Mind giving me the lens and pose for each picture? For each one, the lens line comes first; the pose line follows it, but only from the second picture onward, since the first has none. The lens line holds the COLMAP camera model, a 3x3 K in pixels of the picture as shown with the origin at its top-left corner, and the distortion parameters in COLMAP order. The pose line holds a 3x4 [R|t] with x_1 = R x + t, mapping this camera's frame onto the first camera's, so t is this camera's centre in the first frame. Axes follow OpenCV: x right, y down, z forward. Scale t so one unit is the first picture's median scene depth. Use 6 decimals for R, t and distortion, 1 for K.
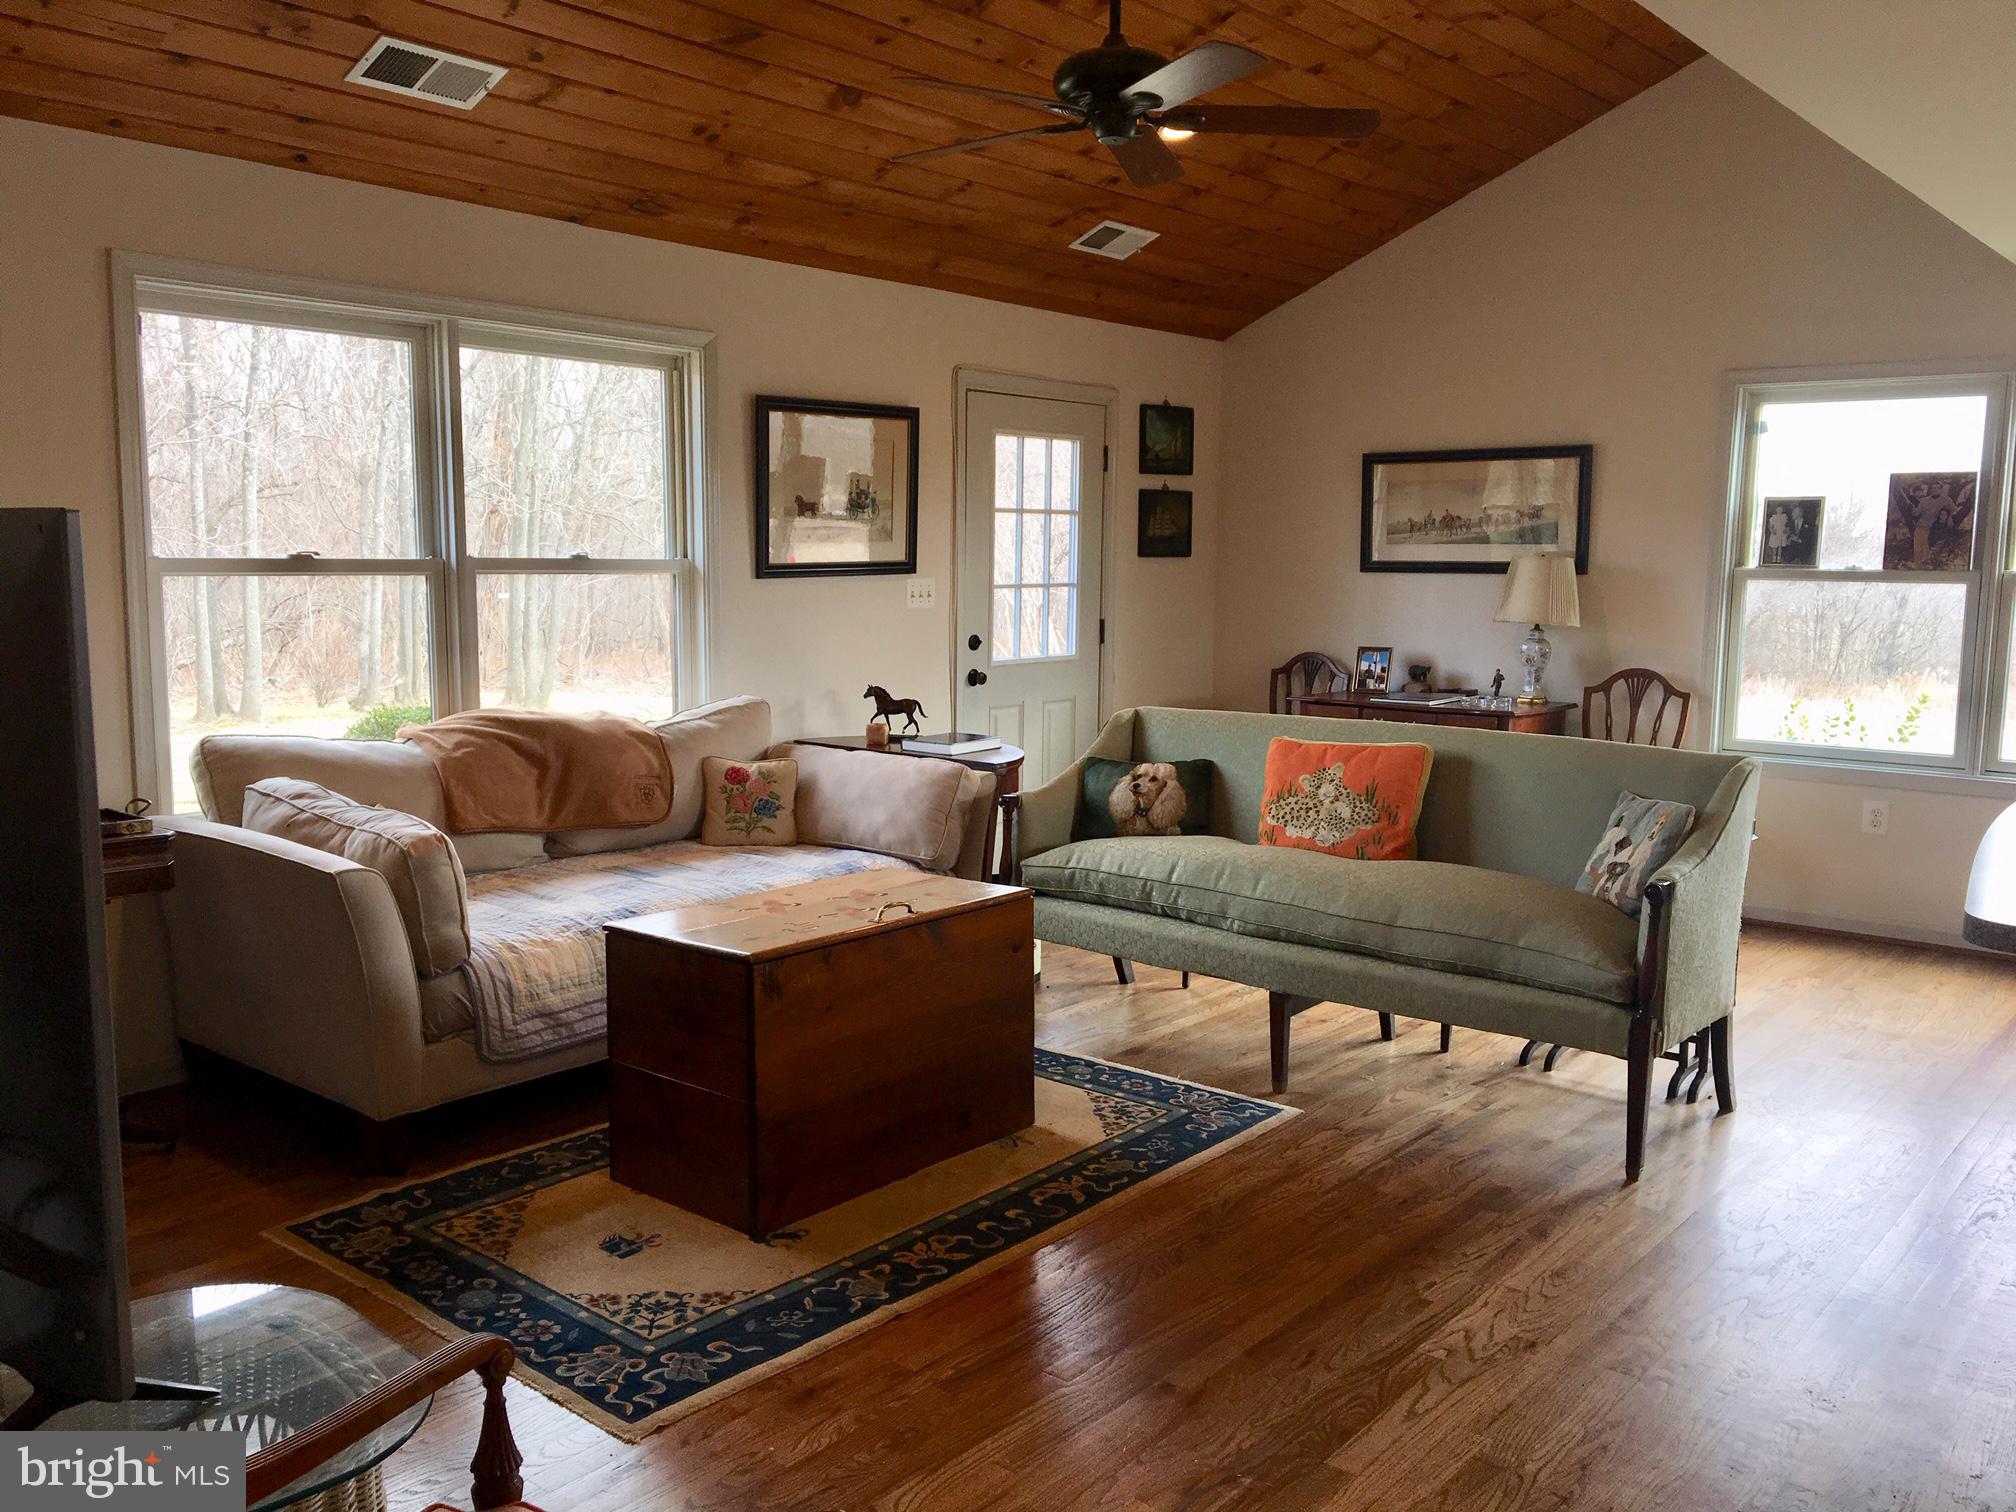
lens RADIAL K [[1682.4, 0, 1005.4], [0, 1682.4, 753.9], [0, 0, 1]] dist [0.014176, -0.003153]
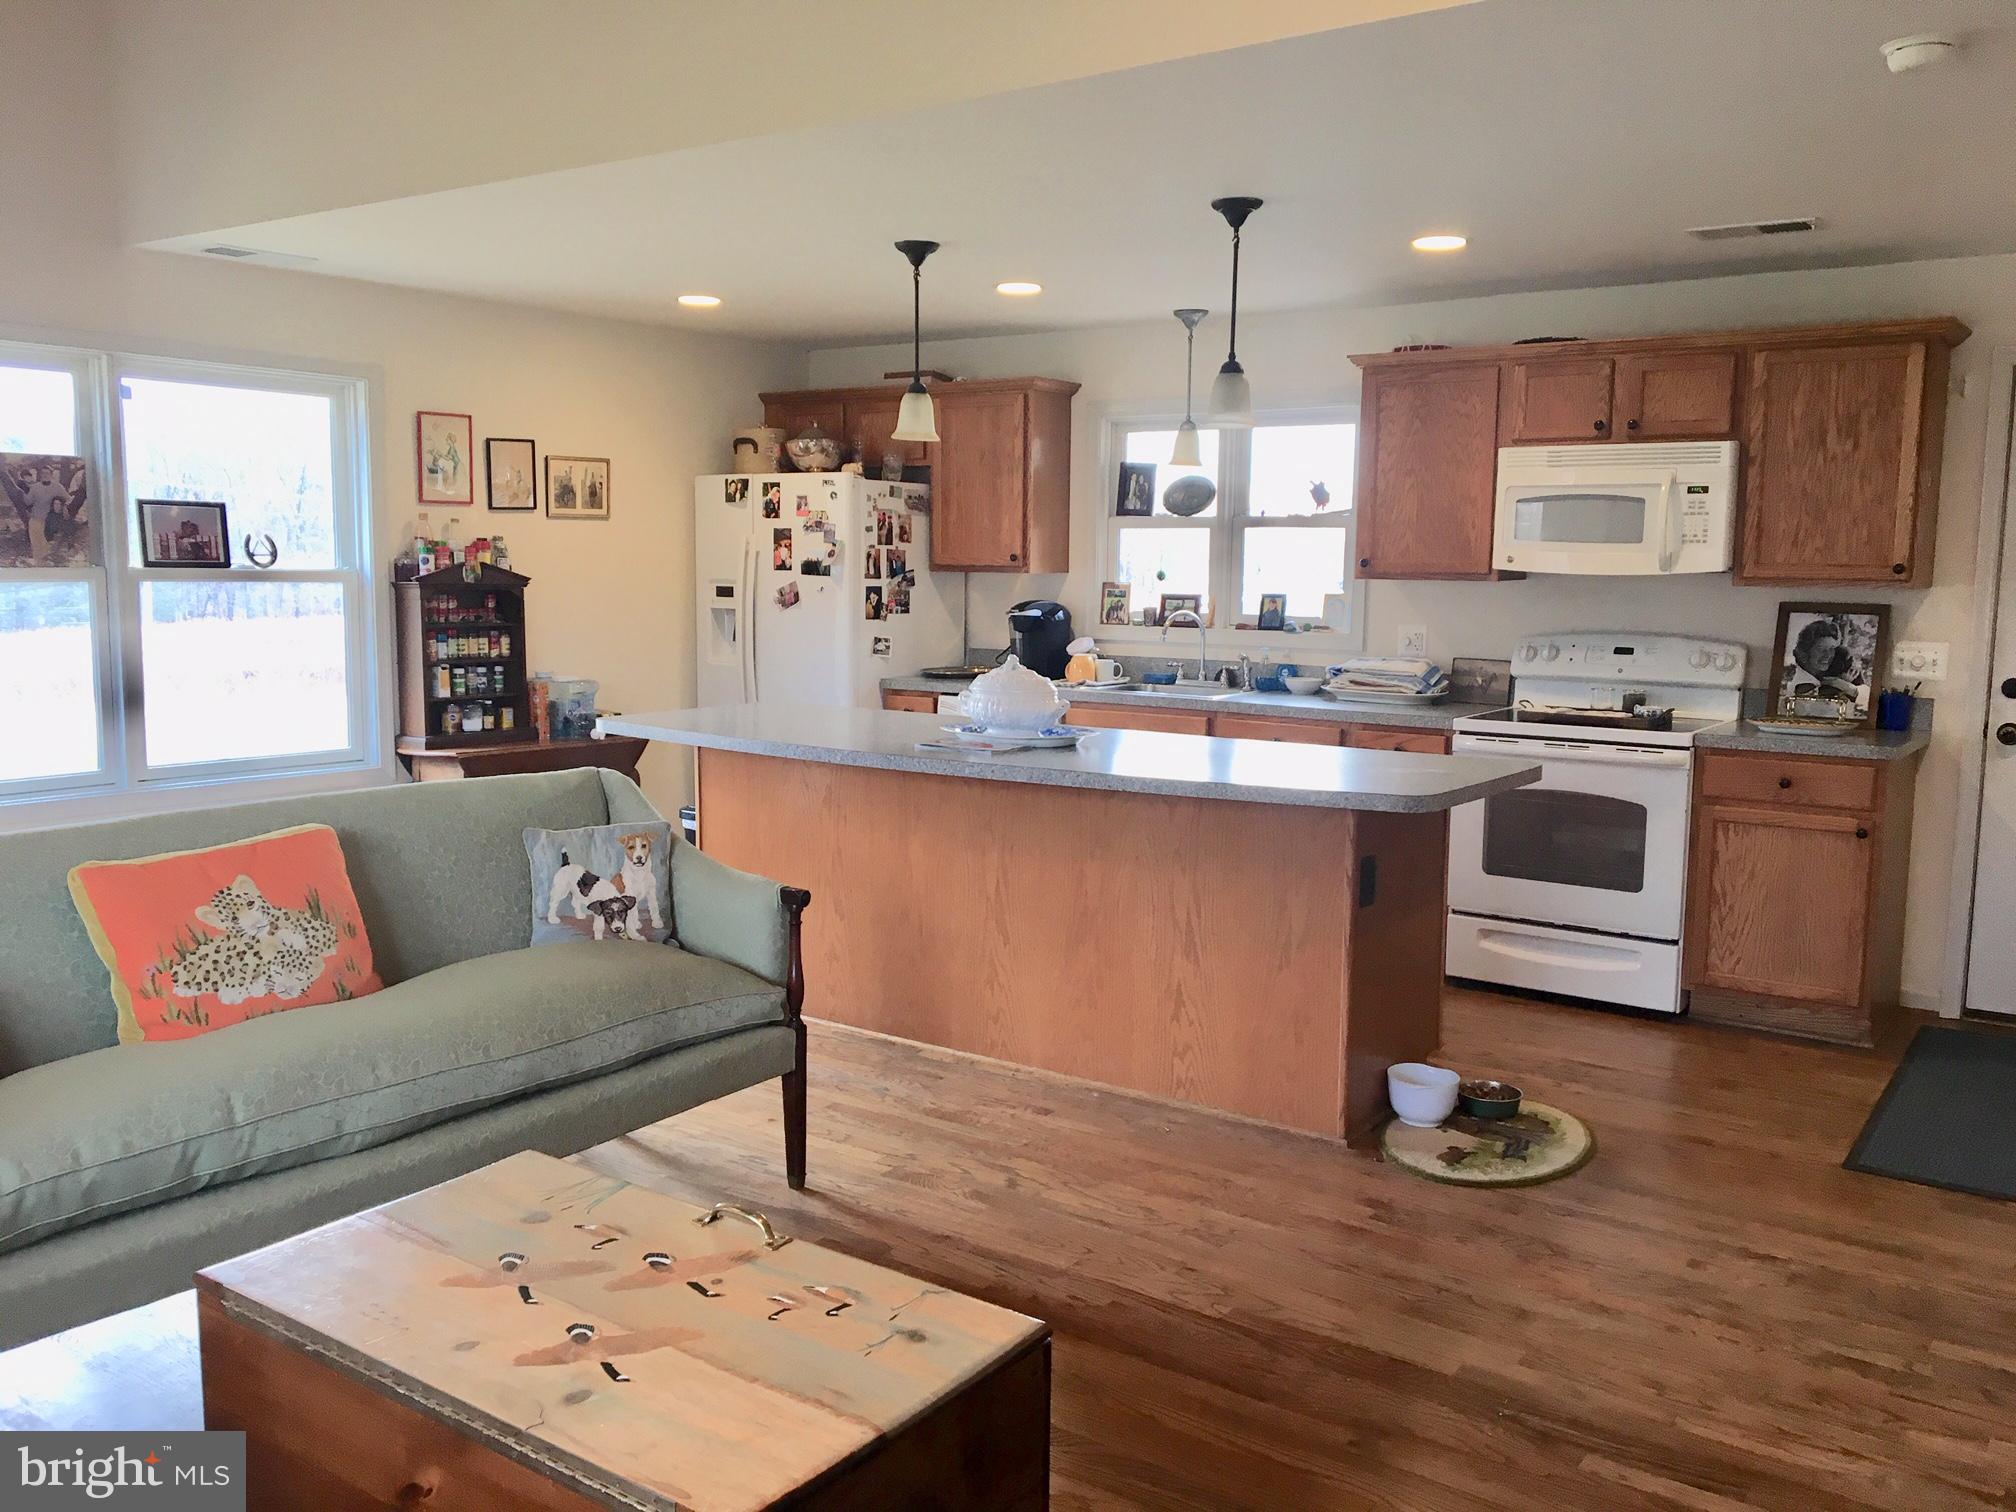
lens RADIAL K [[1682.4, 0, 1006.5], [0, 1682.4, 760.5], [0, 0, 1]] dist [0.014176, -0.003153]
pose [[-0.085335, -0.129166, 0.987944, -0.478219], [0.106704, 0.984674, 0.137955, -0.099023], [-0.990622, 0.117190, -0.070245, 0.740093]]
